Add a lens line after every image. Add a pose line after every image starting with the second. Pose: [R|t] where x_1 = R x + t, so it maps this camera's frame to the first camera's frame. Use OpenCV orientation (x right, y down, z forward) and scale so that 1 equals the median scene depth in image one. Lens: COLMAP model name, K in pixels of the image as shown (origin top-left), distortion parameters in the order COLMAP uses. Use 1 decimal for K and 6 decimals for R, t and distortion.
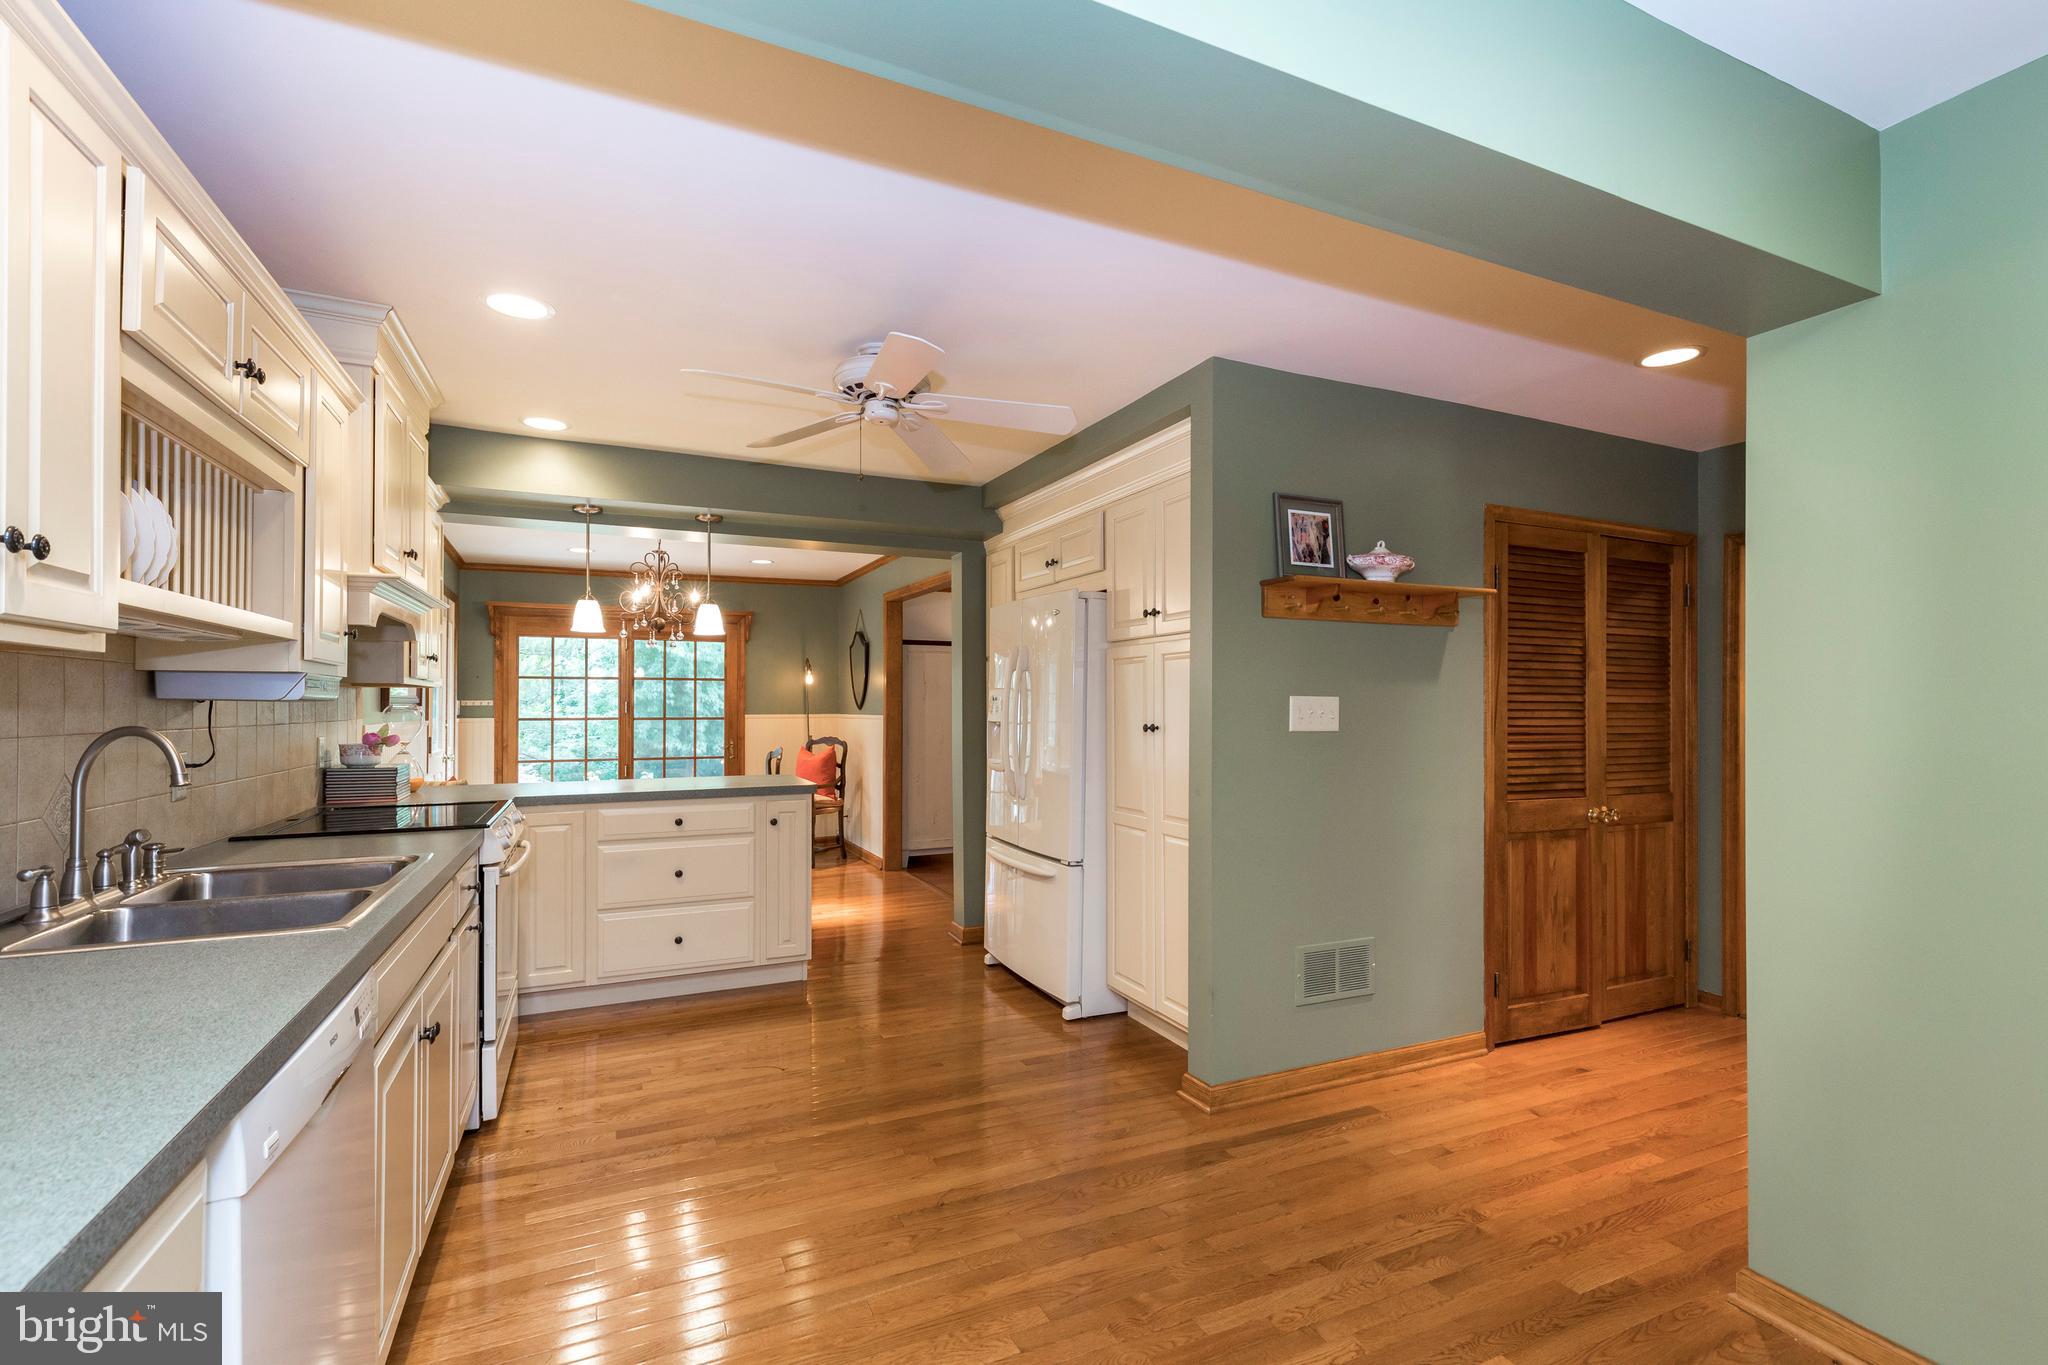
lens RADIAL K [[912.2, 0, 1023.8], [0, 912.2, 696.1], [0, 0, 1]] dist [0.003287, -0.001435]
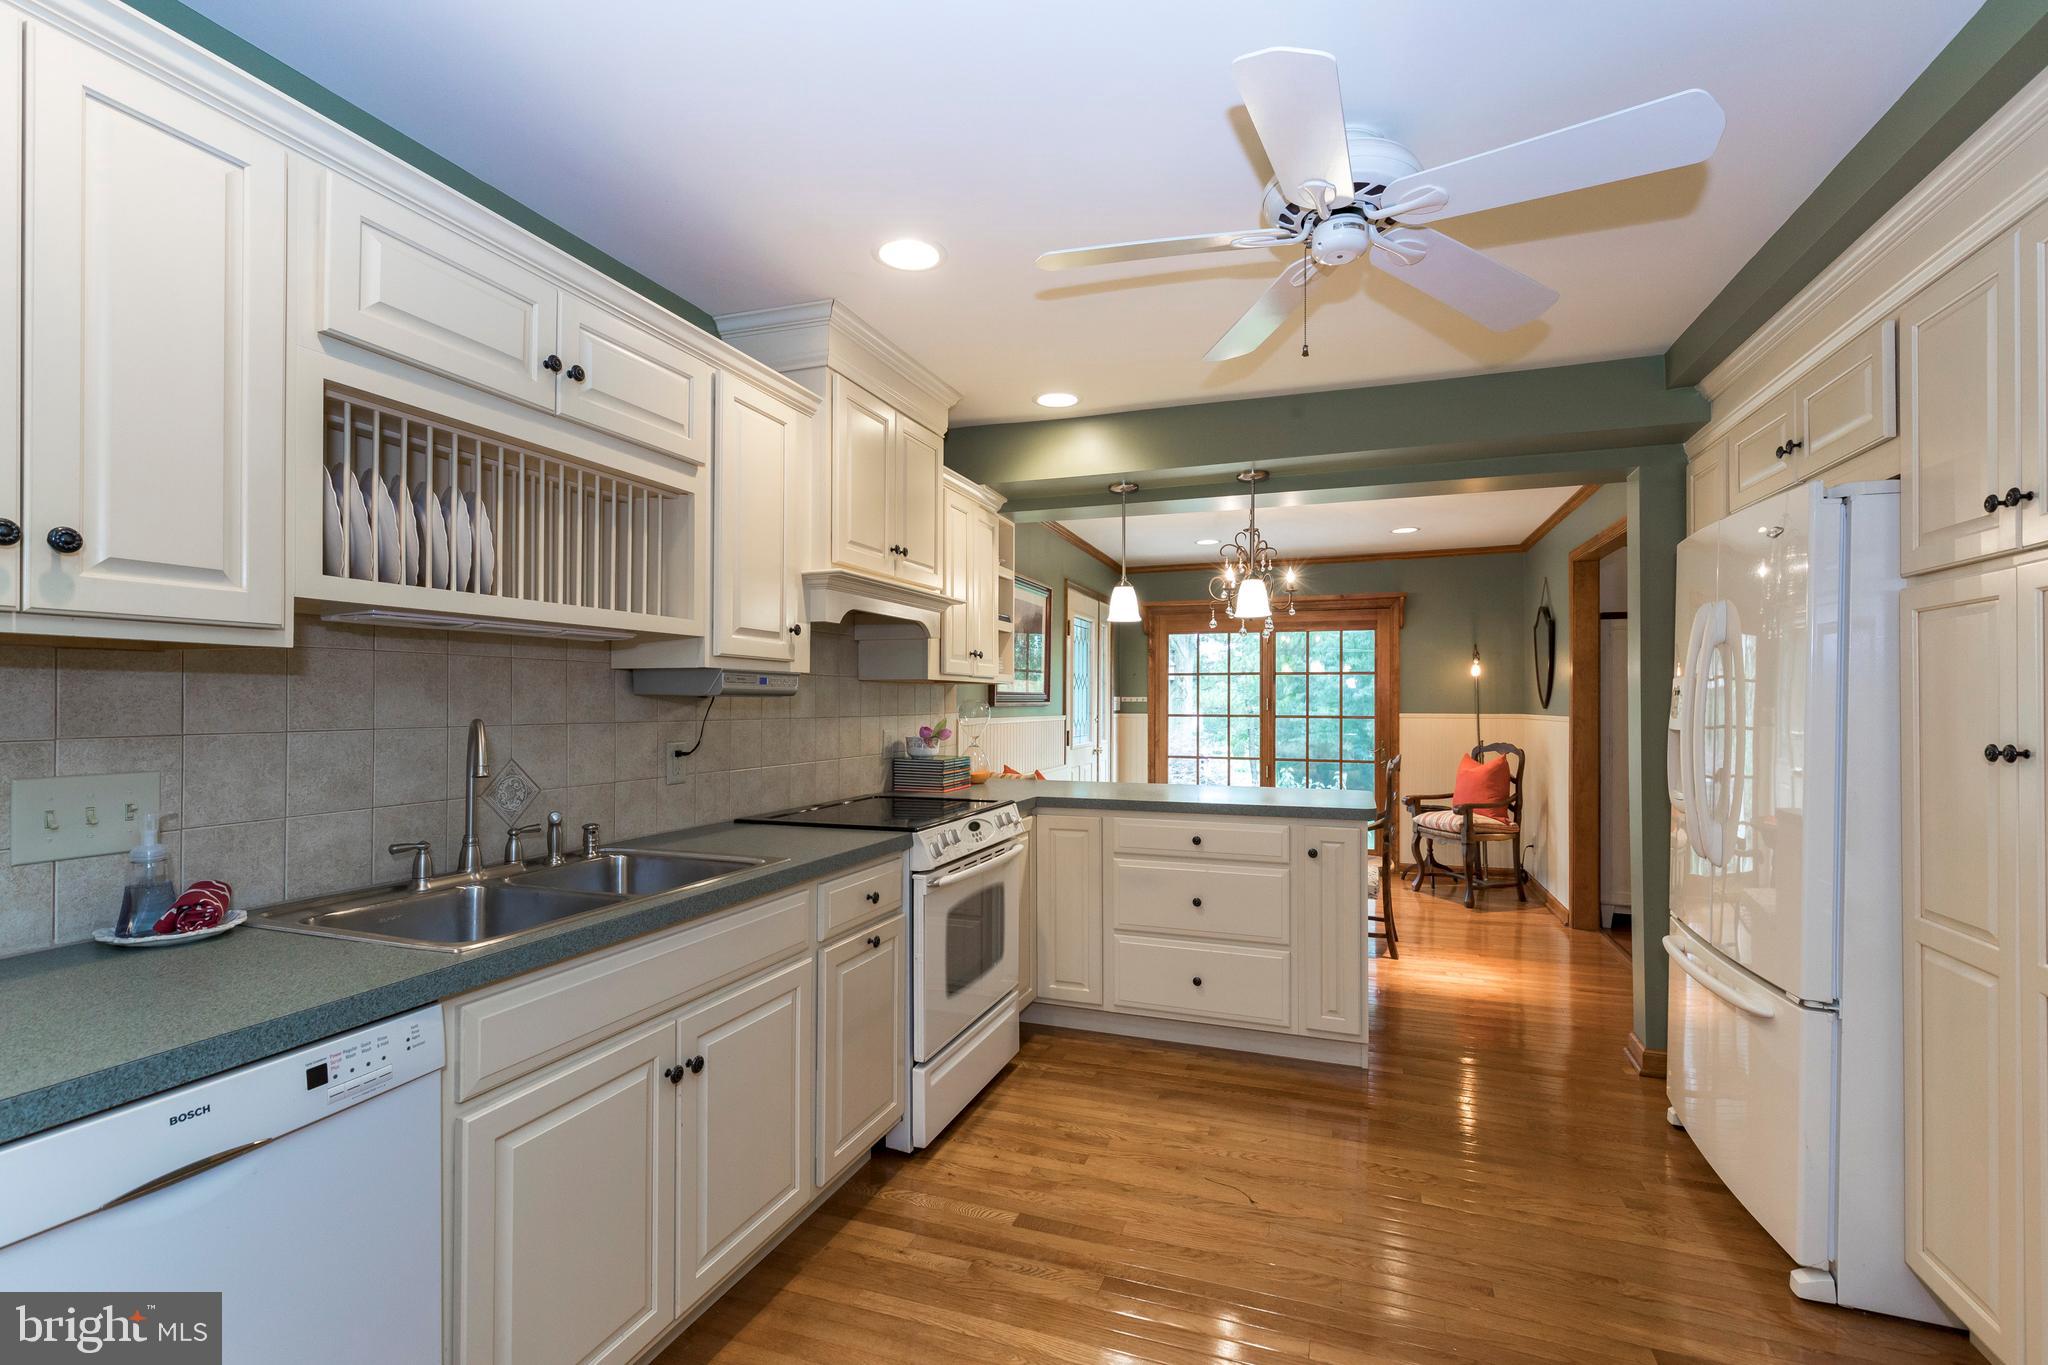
lens RADIAL K [[912.2, 0, 1018.3], [0, 912.2, 693.7], [0, 0, 1]] dist [0.003287, -0.001435]
pose [[0.704650, -0.003734, -0.709545, 0.090208], [0.004113, 0.999991, -0.001178, 0.002780], [0.709543, -0.002088, 0.704659, 0.258877]]
